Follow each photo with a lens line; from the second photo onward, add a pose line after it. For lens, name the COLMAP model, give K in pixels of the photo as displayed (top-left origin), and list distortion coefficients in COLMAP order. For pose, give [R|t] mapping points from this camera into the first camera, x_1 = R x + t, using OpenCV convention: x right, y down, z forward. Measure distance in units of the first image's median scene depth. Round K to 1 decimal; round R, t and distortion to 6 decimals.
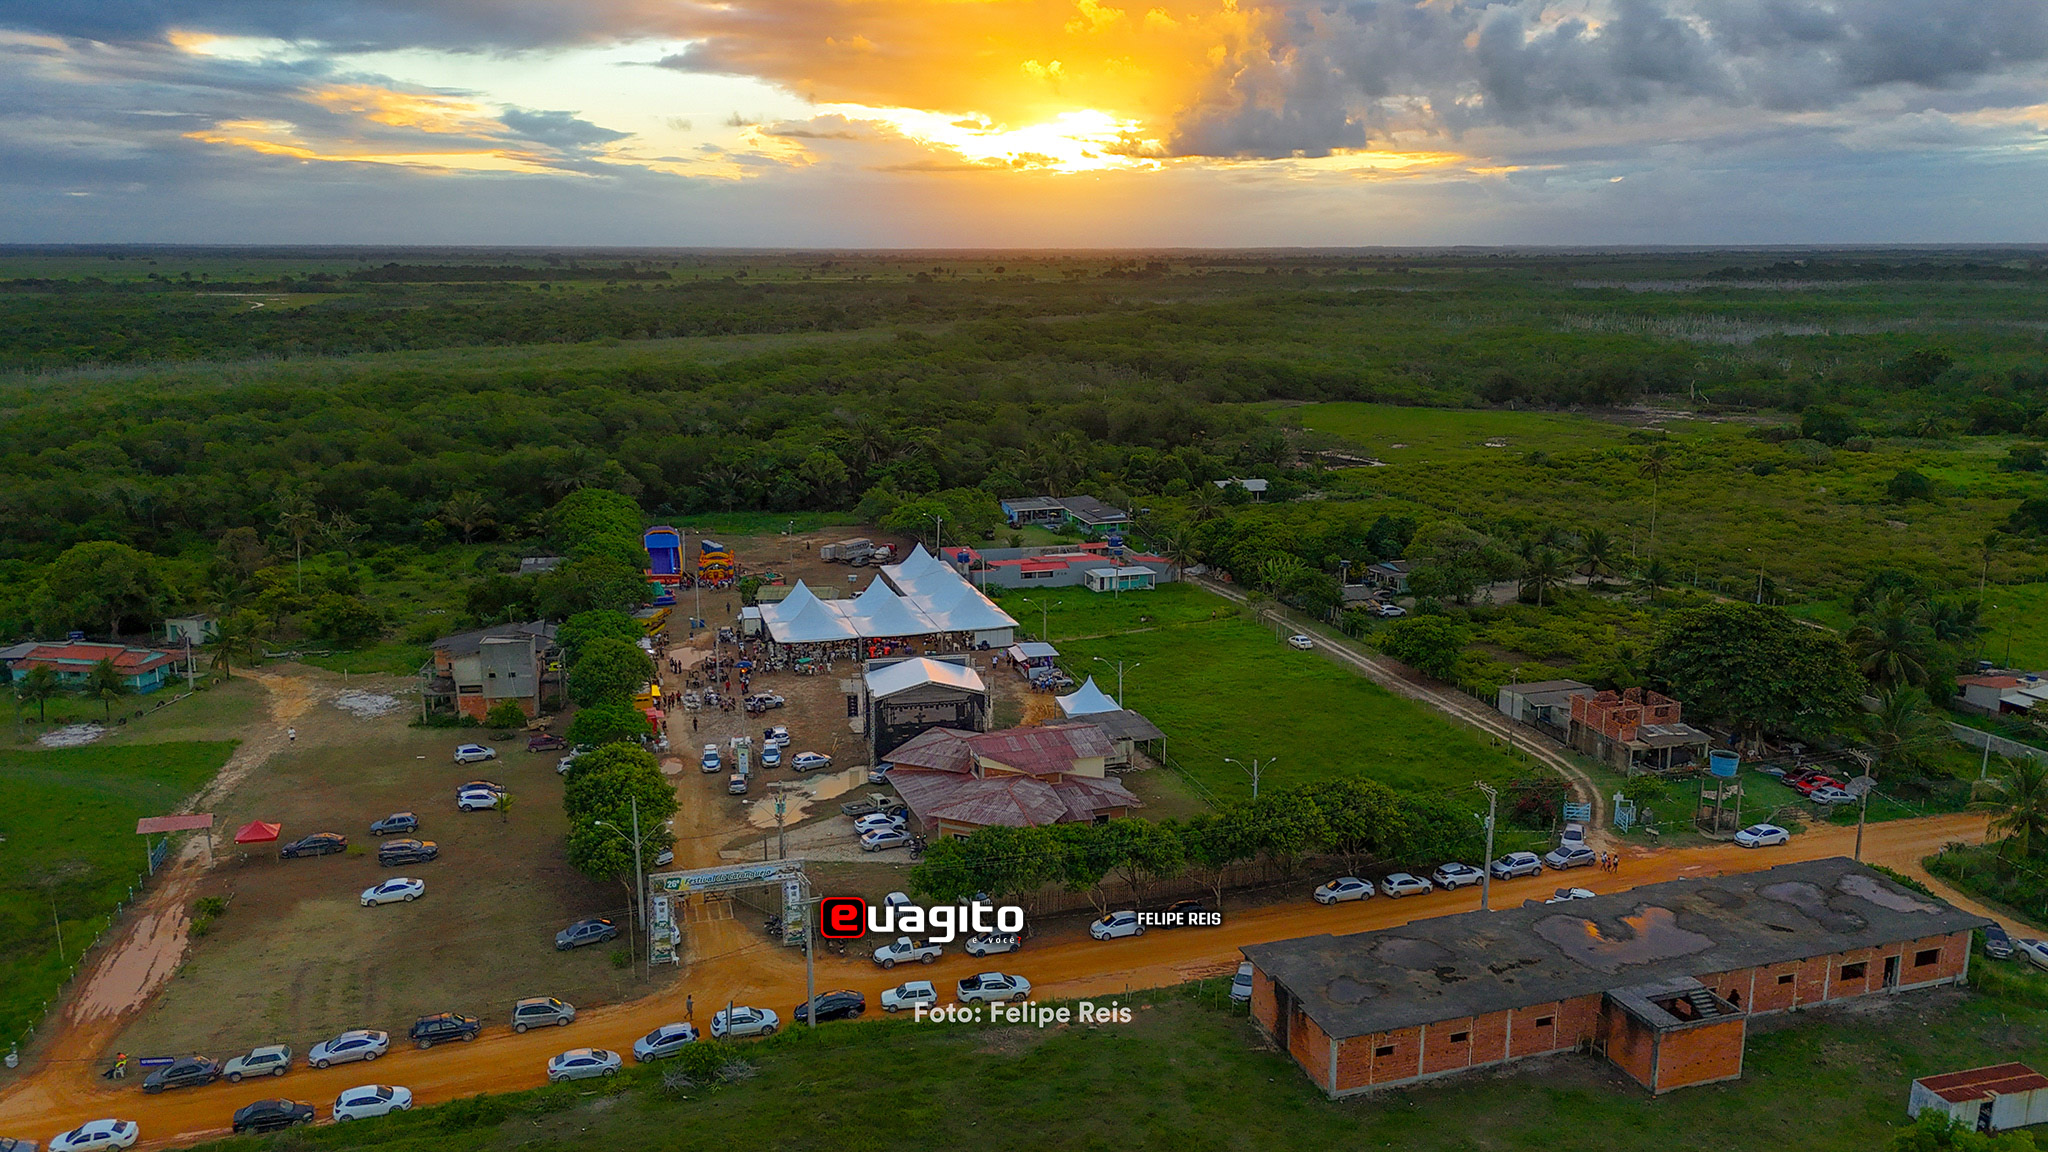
lens RADIAL K [[1494.8, 0, 1045.0], [0, 1494.8, 573.6], [0, 0, 1]] dist [0.069368, -0.065146]
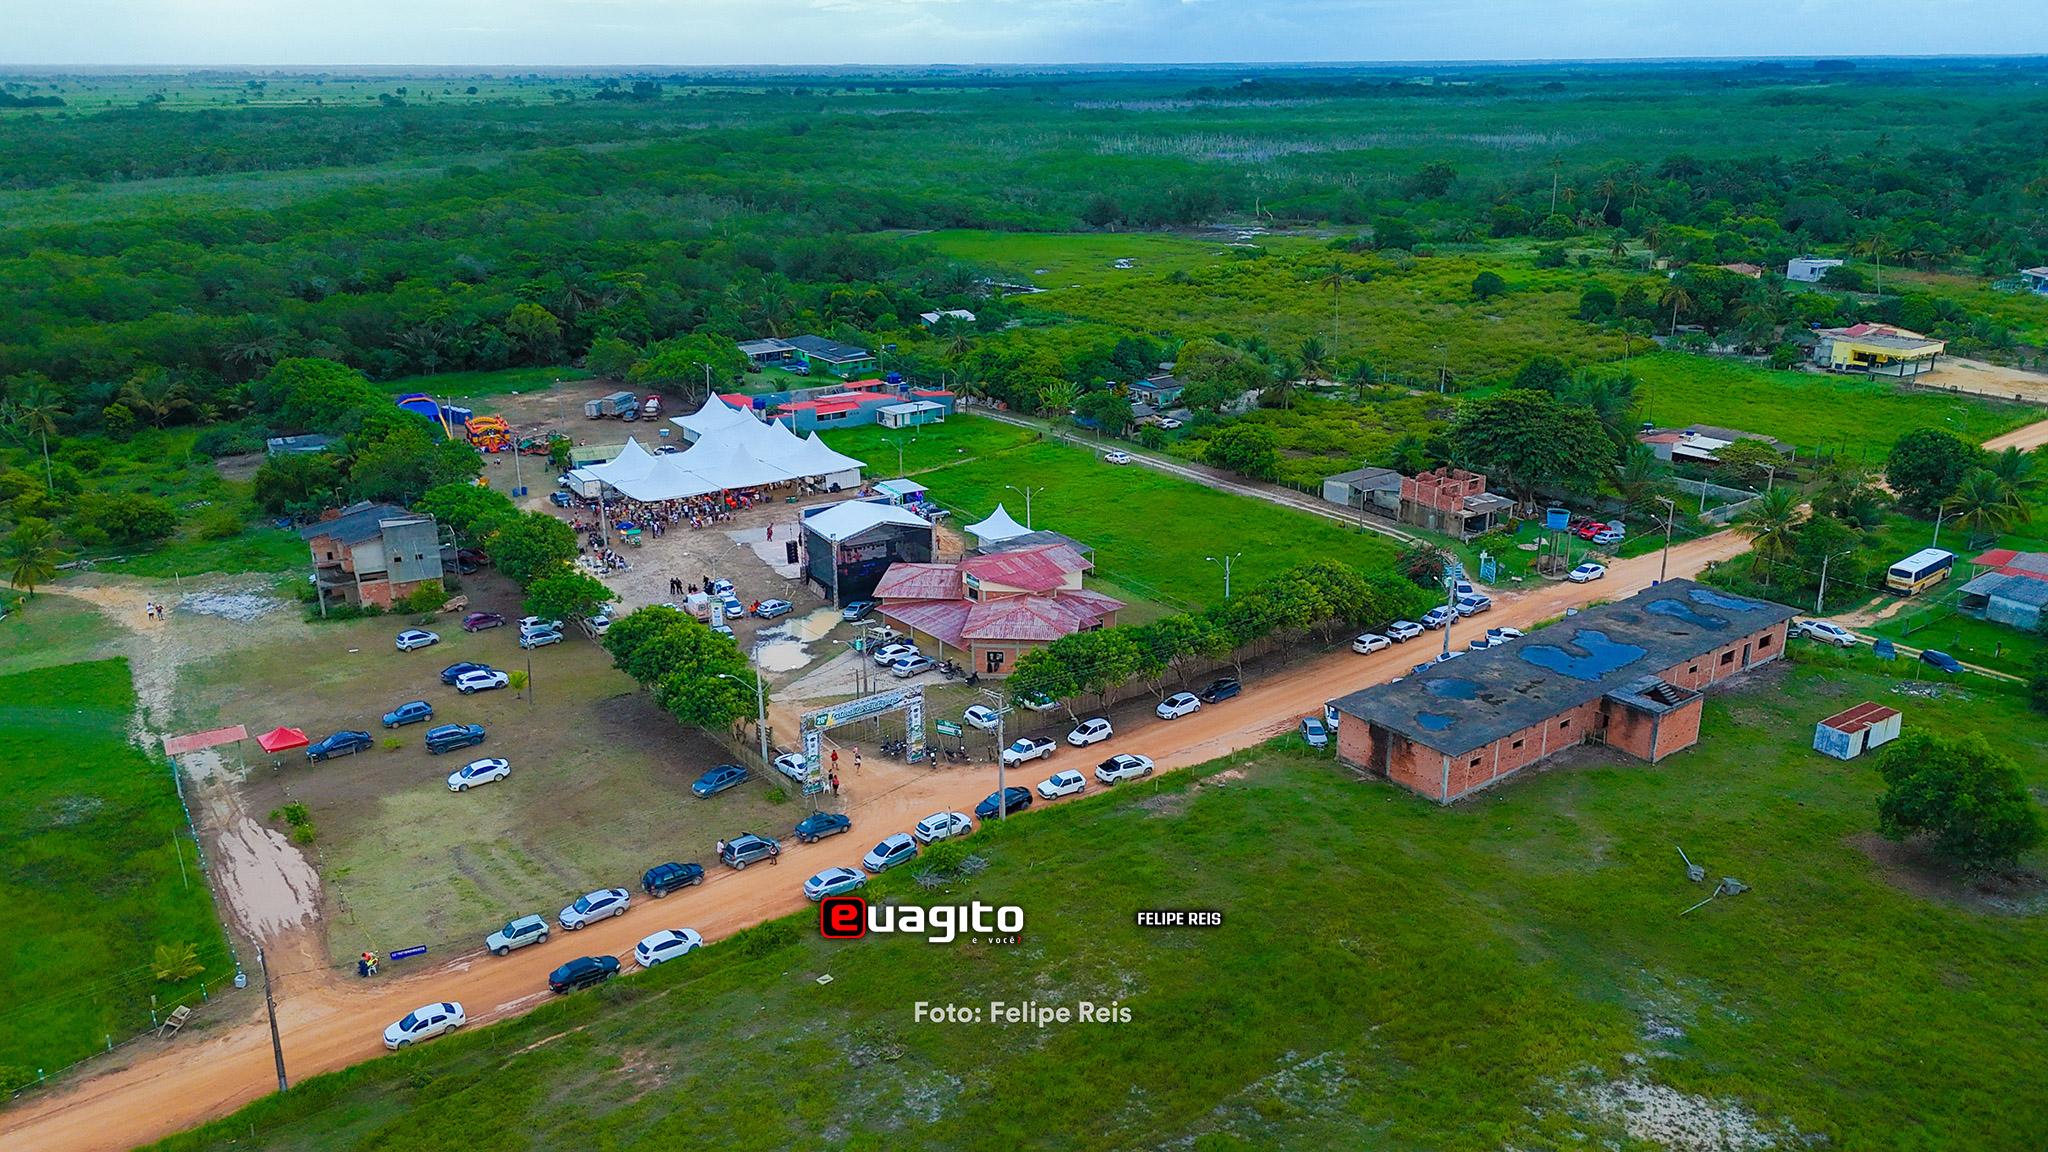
lens RADIAL K [[1494.8, 0, 1038.7], [0, 1494.8, 559.7], [0, 0, 1]] dist [0.069368, -0.065146]
pose [[0.946024, -0.105991, 0.306275, -0.294374], [0.073833, 0.990644, 0.114773, -0.013037], [-0.315574, -0.085965, 0.944999, -0.034072]]
